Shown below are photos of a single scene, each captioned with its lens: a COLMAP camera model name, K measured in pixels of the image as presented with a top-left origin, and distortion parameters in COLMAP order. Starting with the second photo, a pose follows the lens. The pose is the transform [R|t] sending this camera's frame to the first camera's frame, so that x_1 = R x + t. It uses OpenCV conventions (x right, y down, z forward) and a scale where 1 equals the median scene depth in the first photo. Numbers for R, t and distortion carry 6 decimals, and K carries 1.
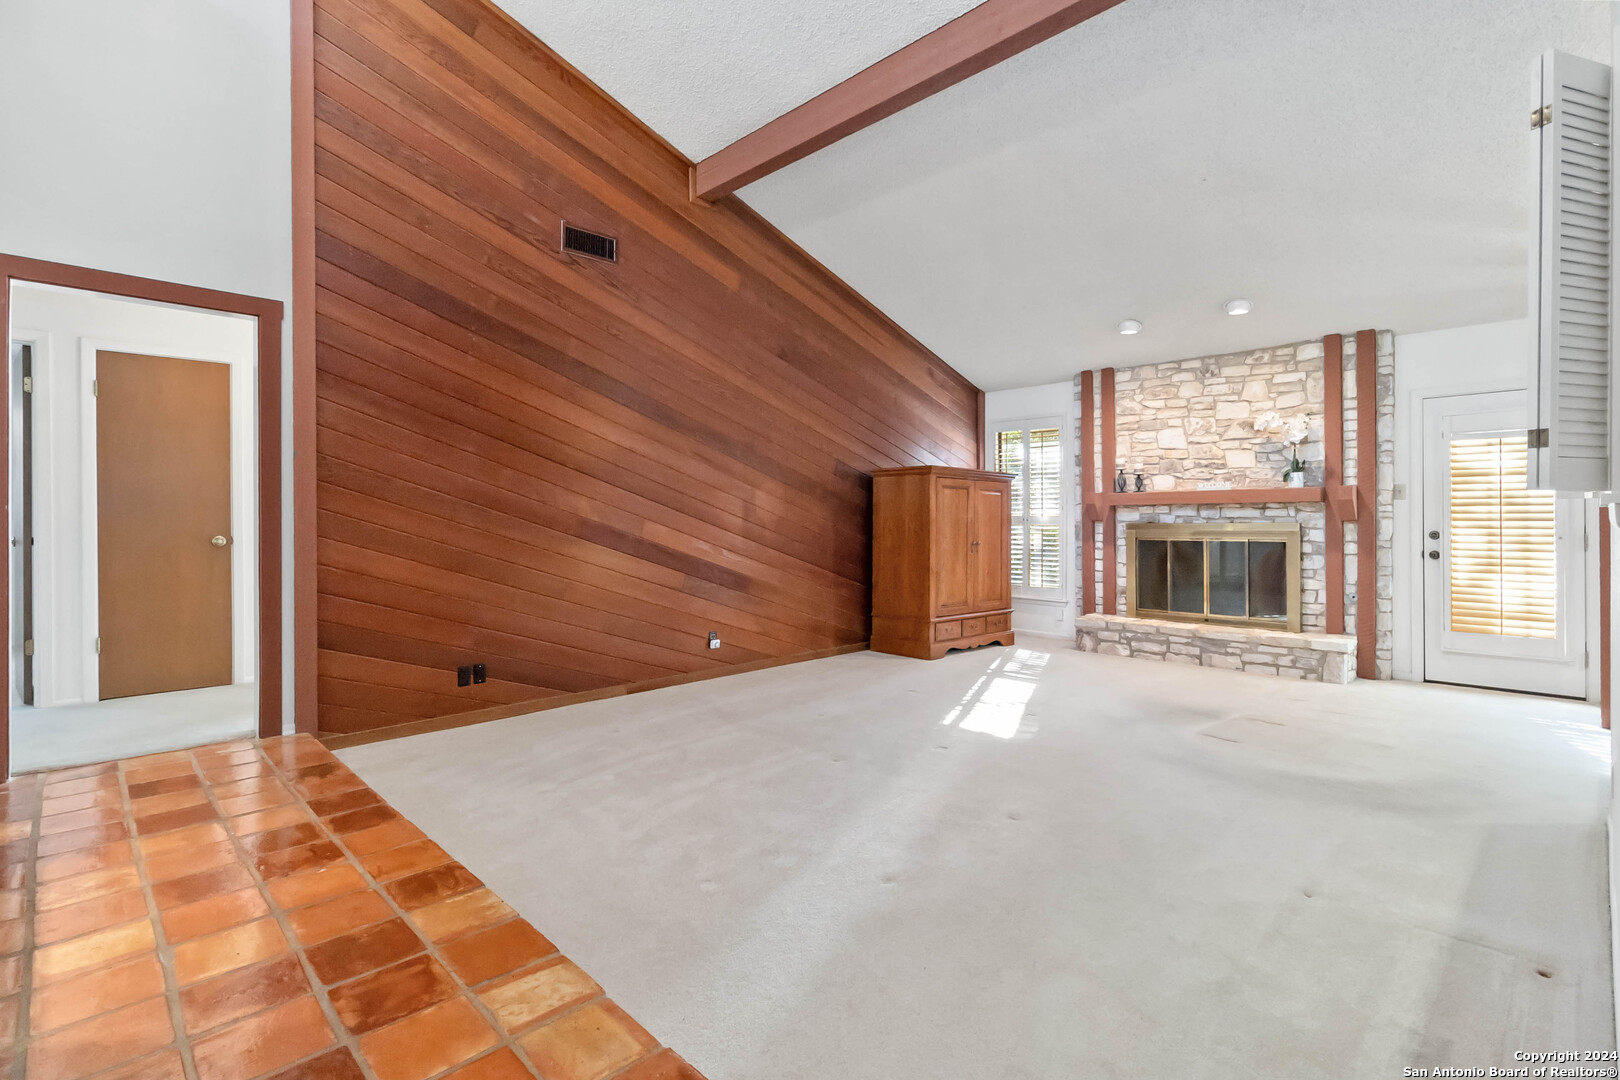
lens RADIAL K [[764.6, 0, 822.9], [0, 764.6, 512.4], [0, 0, 1]] dist [-0.003788, 0.009599]
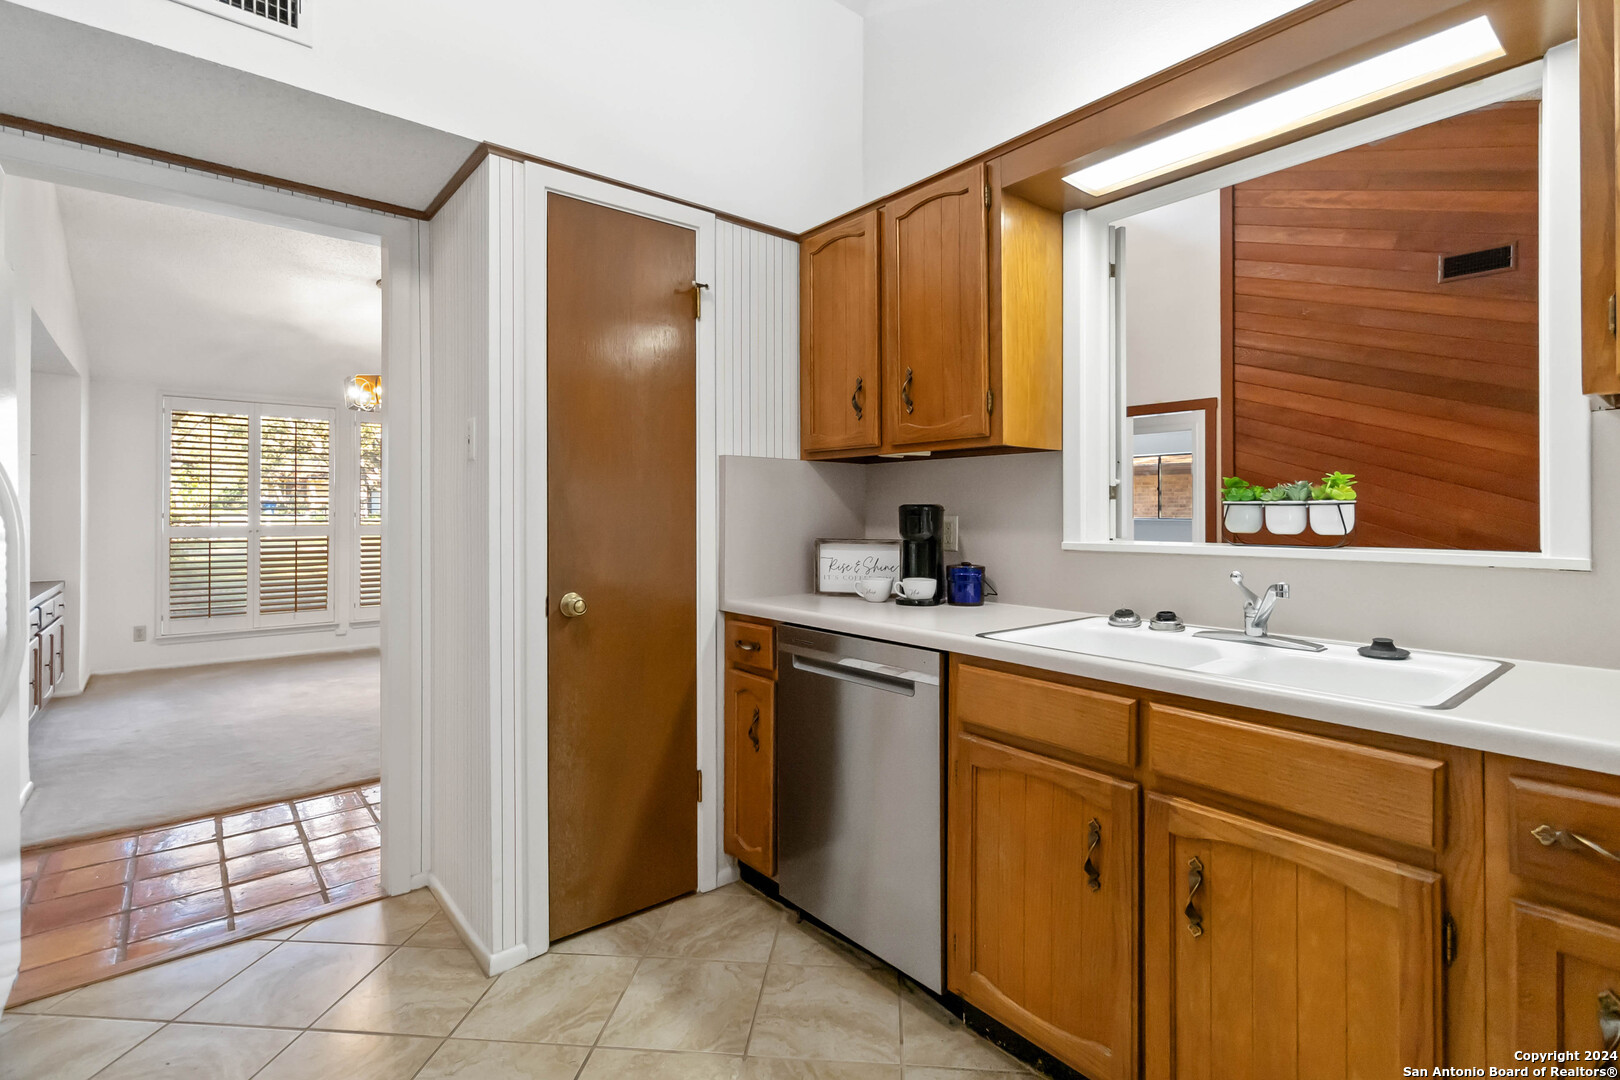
lens RADIAL K [[764.6, 0, 822.9], [0, 764.6, 512.4], [0, 0, 1]] dist [-0.003788, 0.009599]
pose [[-0.086975, 0.003912, -0.996203, 0.655130], [0.008948, 0.999955, 0.003145, -0.021146], [0.996170, -0.008641, -0.087006, 0.170843]]
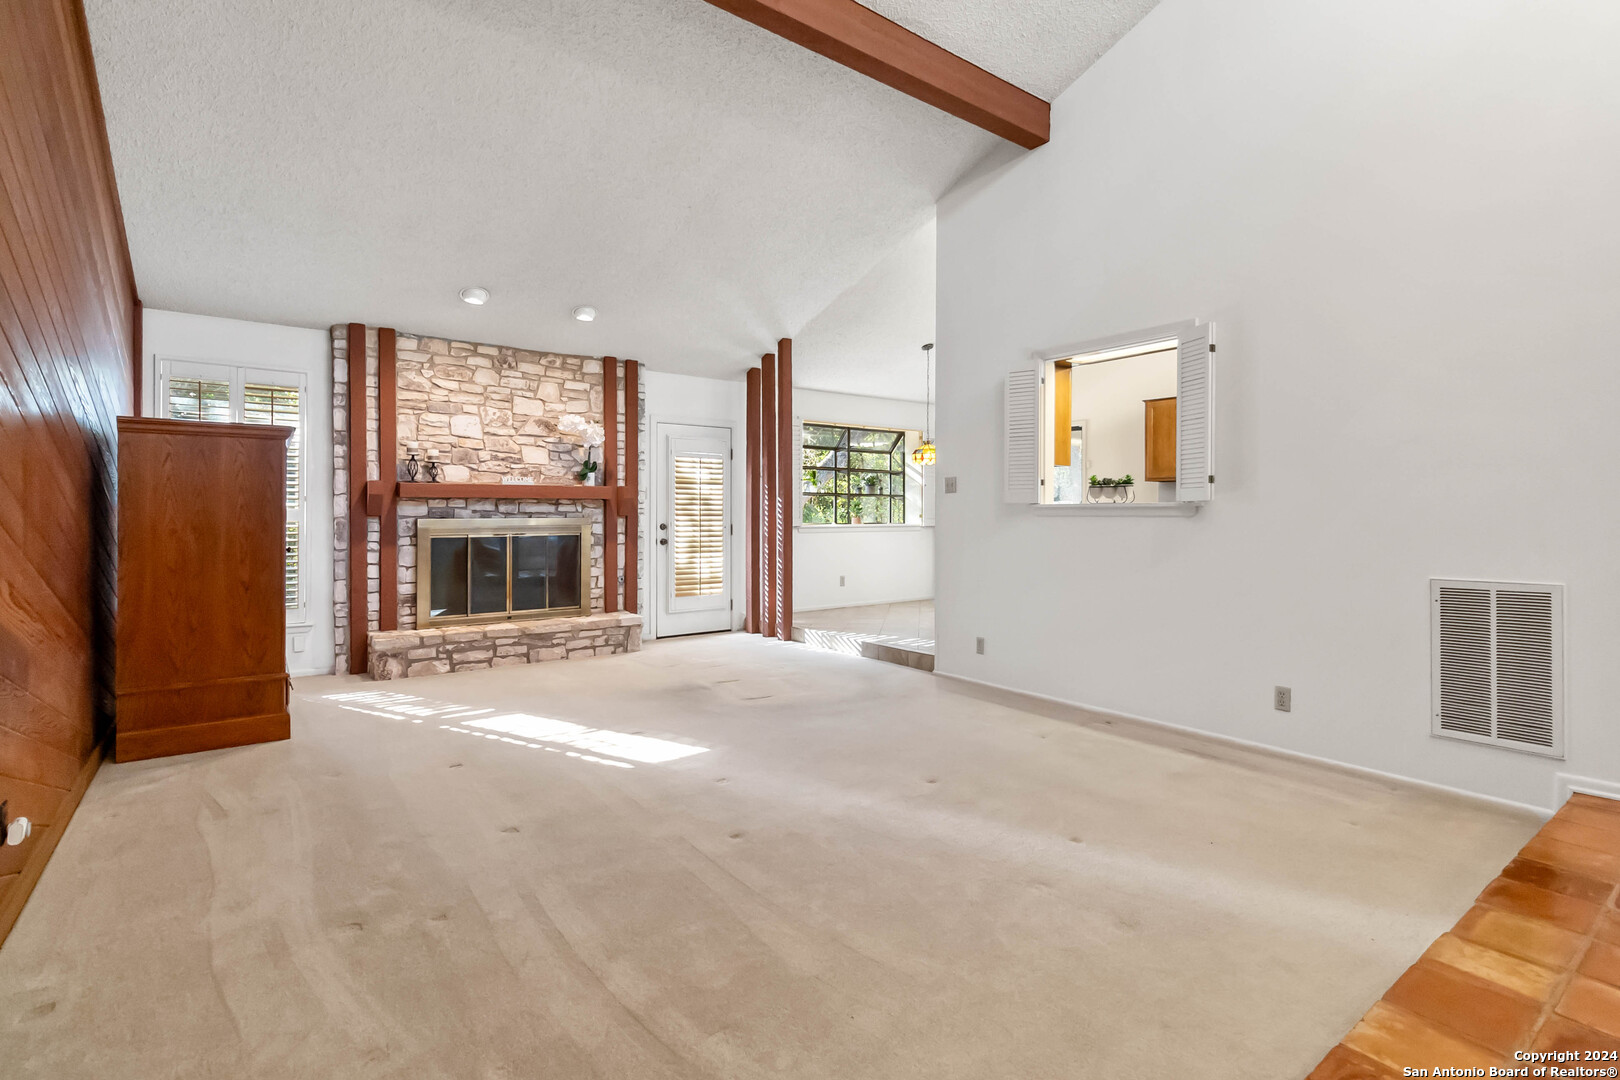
lens RADIAL K [[764.6, 0, 822.9], [0, 764.6, 512.4], [0, 0, 1]] dist [-0.003788, 0.009599]
pose [[0.133758, 0.006754, 0.990991, -0.418140], [-0.008988, 0.999944, -0.005602, 0.008663], [-0.990973, -0.008158, 0.133811, 0.482883]]
